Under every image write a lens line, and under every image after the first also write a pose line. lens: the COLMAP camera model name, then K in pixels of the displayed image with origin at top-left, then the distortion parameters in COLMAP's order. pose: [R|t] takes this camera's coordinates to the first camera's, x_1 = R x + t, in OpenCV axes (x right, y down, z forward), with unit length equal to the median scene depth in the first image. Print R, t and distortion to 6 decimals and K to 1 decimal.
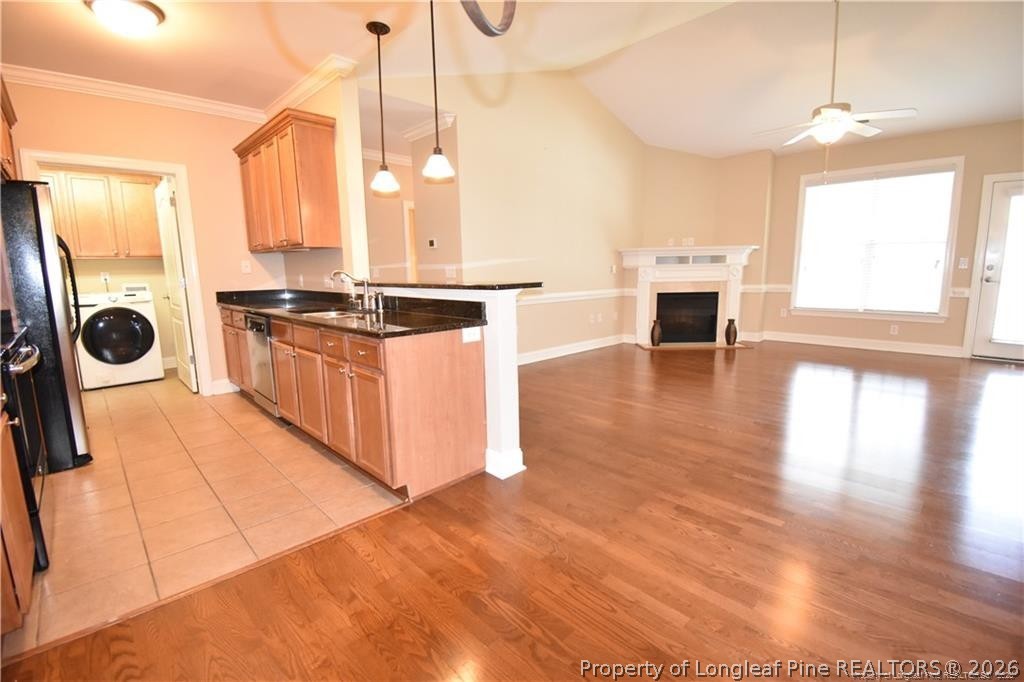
lens RADIAL K [[465.6, 0, 512.0], [0, 465.6, 341.0], [0, 0, 1]] dist [0.002619, -0.000166]
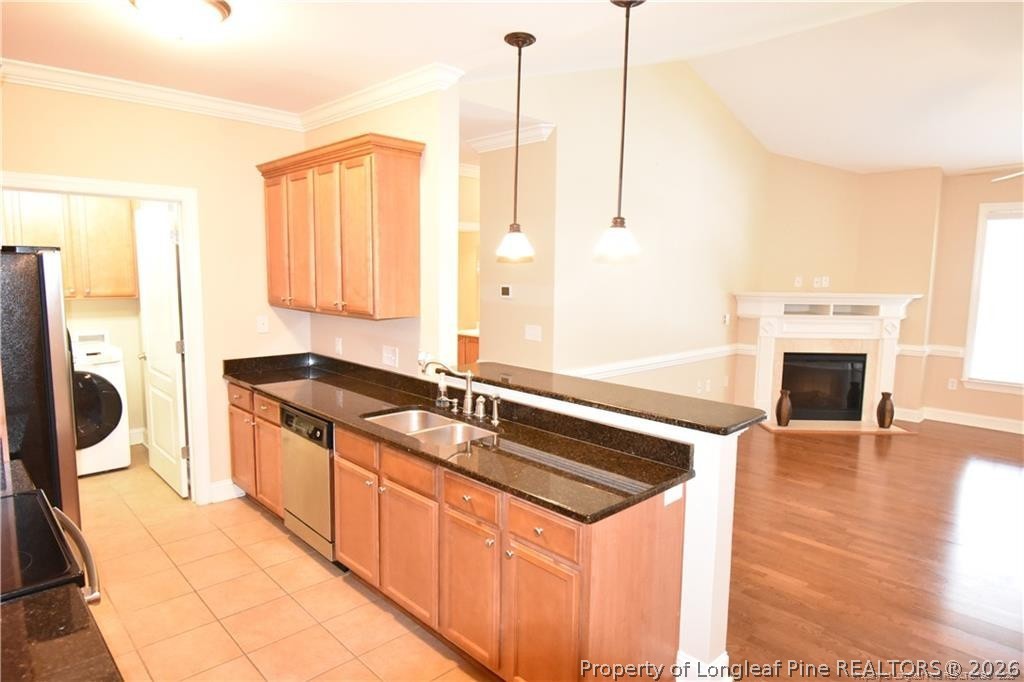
lens RADIAL K [[609.7, 0, 512.0], [0, 609.7, 341.0], [0, 0, 1]] dist [-0.000197, -0.001794]
pose [[0.999540, 0.028368, 0.010755, -0.170953], [-0.028003, 0.999075, -0.032638, -0.100172], [-0.011670, 0.032322, 0.999409, 0.043758]]
